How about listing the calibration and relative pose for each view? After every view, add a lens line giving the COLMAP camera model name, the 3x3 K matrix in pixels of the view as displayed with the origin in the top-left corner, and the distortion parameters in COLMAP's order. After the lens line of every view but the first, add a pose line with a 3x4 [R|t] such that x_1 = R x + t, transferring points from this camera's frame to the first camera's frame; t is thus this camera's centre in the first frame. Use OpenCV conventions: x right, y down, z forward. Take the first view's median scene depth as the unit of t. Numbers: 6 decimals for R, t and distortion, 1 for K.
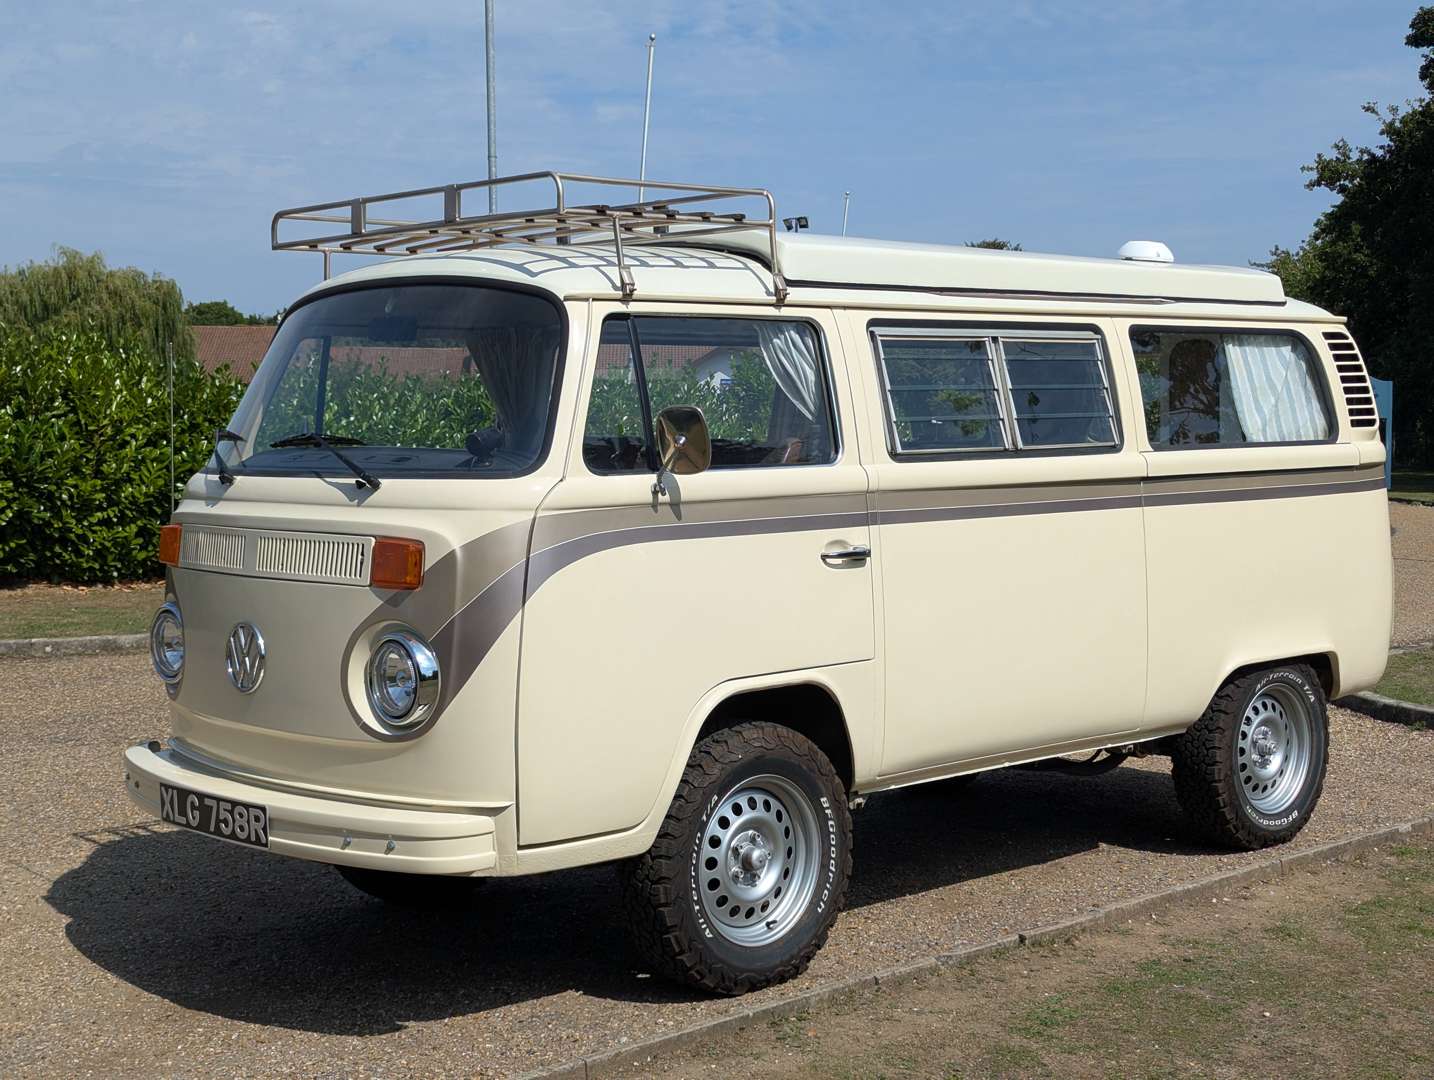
lens RADIAL K [[1976.1, 0, 727.3], [0, 1976.1, 543.6], [0, 0, 1]] dist [0.146692, -0.072276]
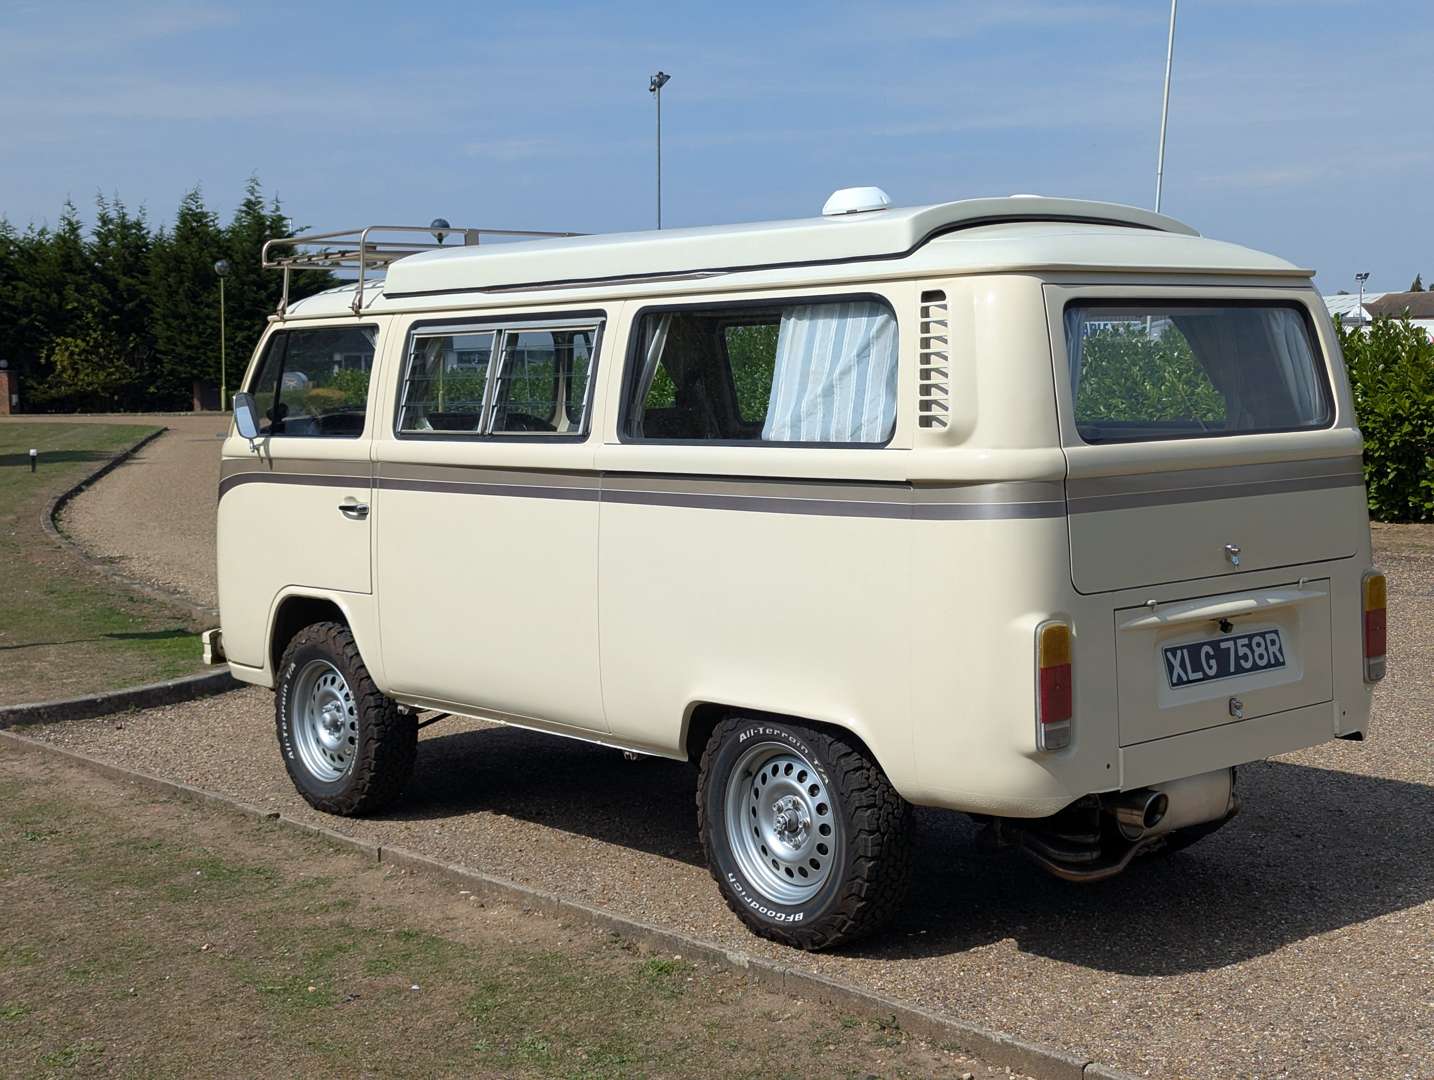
lens RADIAL K [[2003.1, 0, 731.8], [0, 2003.1, 537.6], [0, 0, 1]] dist [0.273735, -1.384914]
pose [[-0.014890, 0.092242, -0.995625, 1.367569], [-0.047834, 0.994530, 0.092856, -0.109458], [0.998744, 0.049008, -0.010396, 1.260273]]
